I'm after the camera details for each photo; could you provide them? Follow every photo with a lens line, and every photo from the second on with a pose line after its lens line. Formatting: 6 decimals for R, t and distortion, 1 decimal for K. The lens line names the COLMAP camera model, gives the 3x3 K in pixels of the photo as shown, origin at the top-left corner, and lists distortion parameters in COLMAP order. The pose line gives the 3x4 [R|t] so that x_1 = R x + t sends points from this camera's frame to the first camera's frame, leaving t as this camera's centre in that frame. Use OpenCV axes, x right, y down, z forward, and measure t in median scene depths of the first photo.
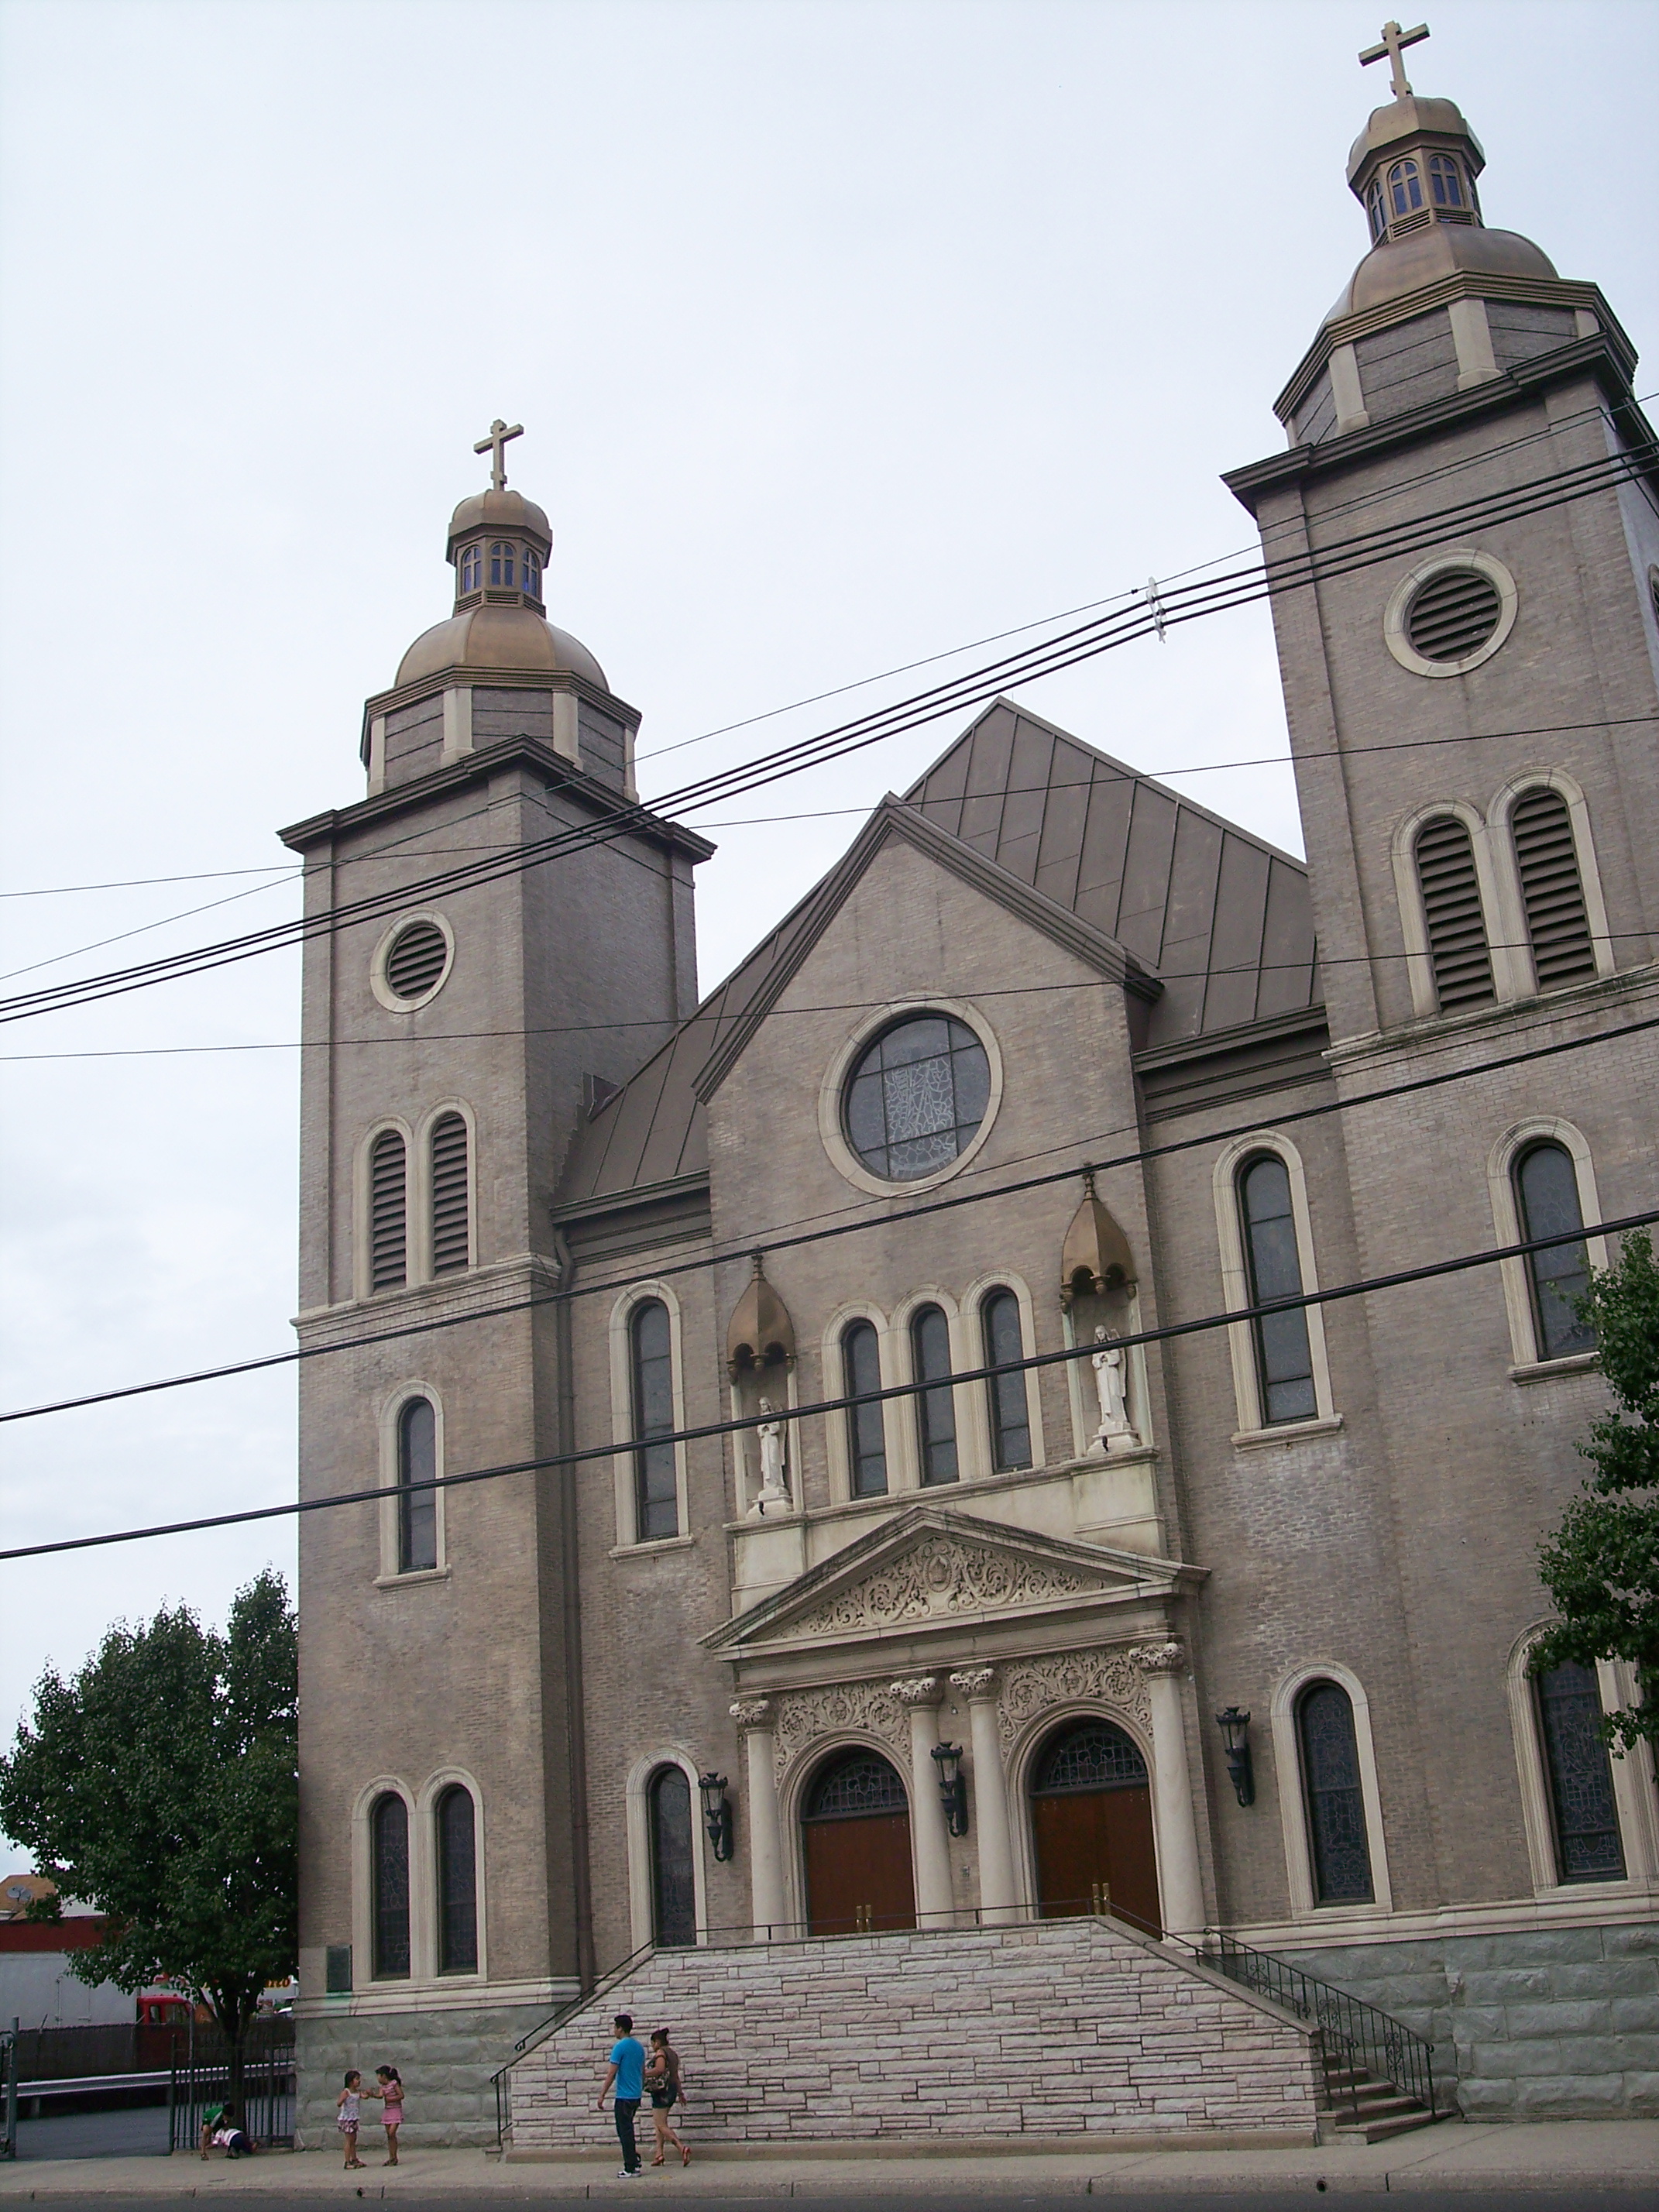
lens RADIAL K [[2536.6, 0, 829.5], [0, 2536.6, 1106.0], [0, 0, 1]] dist [-0.151741, 0.274888]
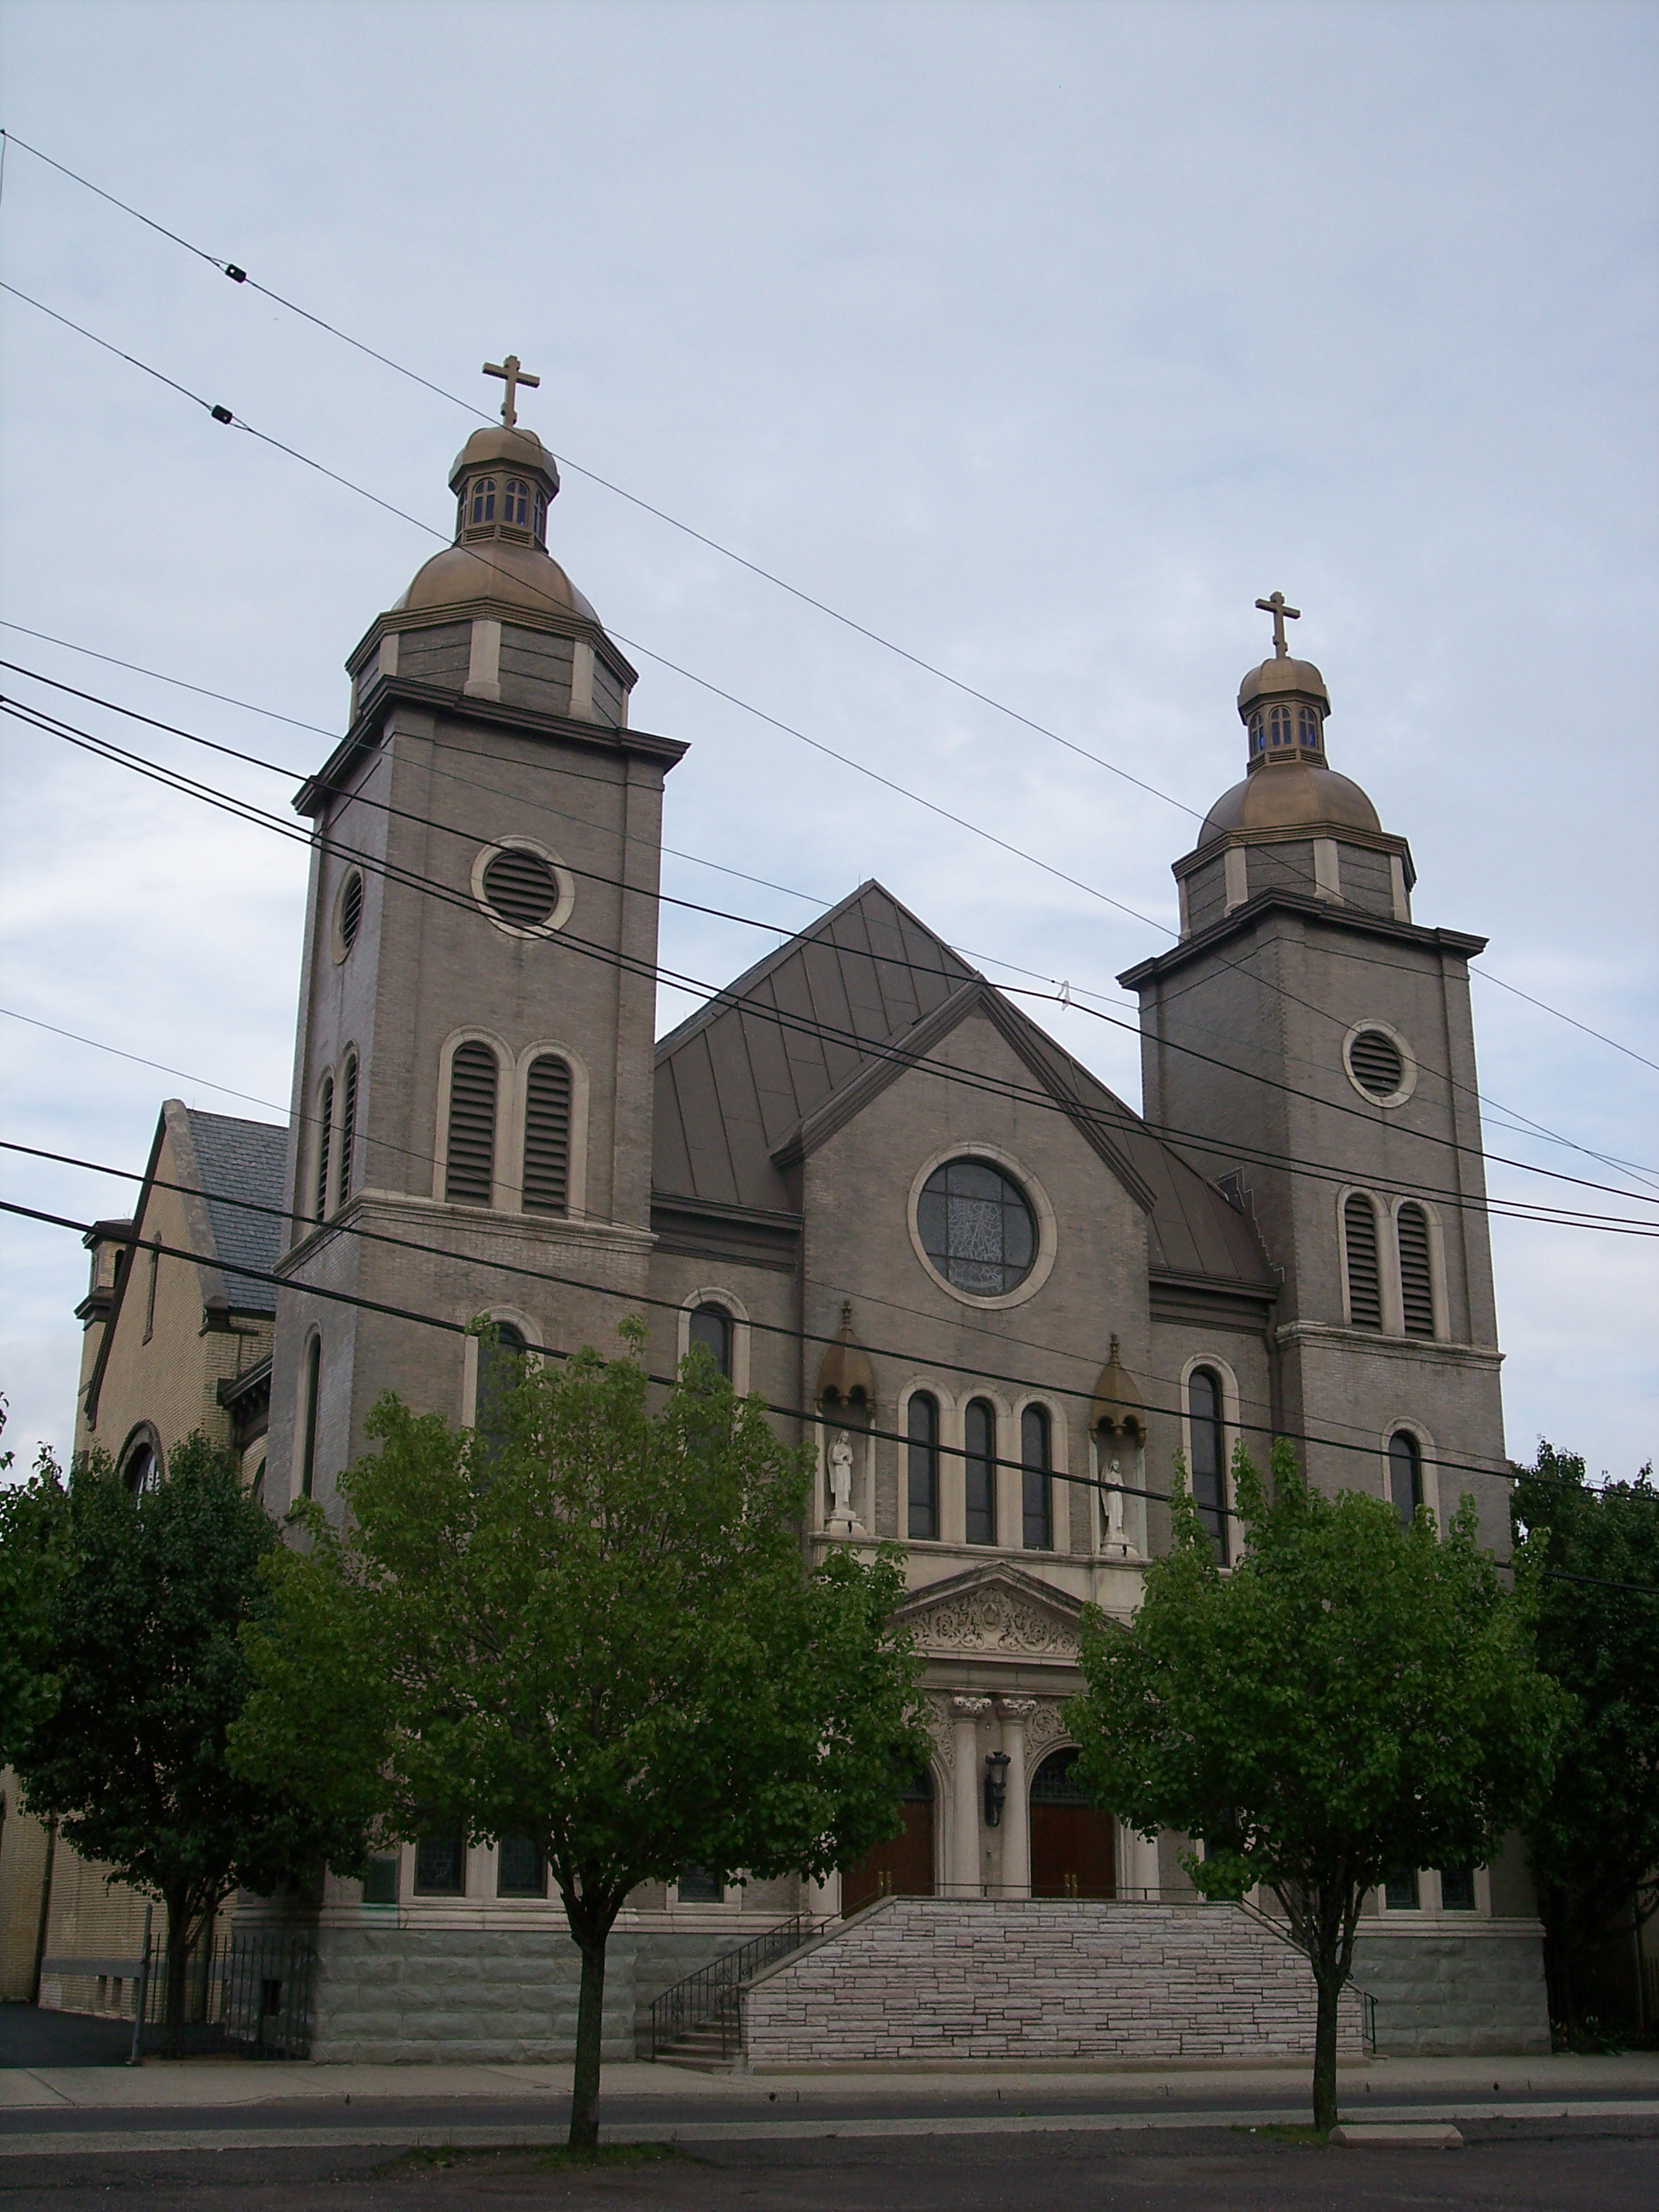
lens RADIAL K [[2536.6, 0, 829.5], [0, 2536.6, 1106.0], [0, 0, 1]] dist [-0.151741, 0.274888]
pose [[0.499752, 0.337245, 0.797818, -1.130548], [-0.328602, 0.926050, -0.185613, 0.218308], [-0.801417, -0.169404, 0.573614, 0.405318]]
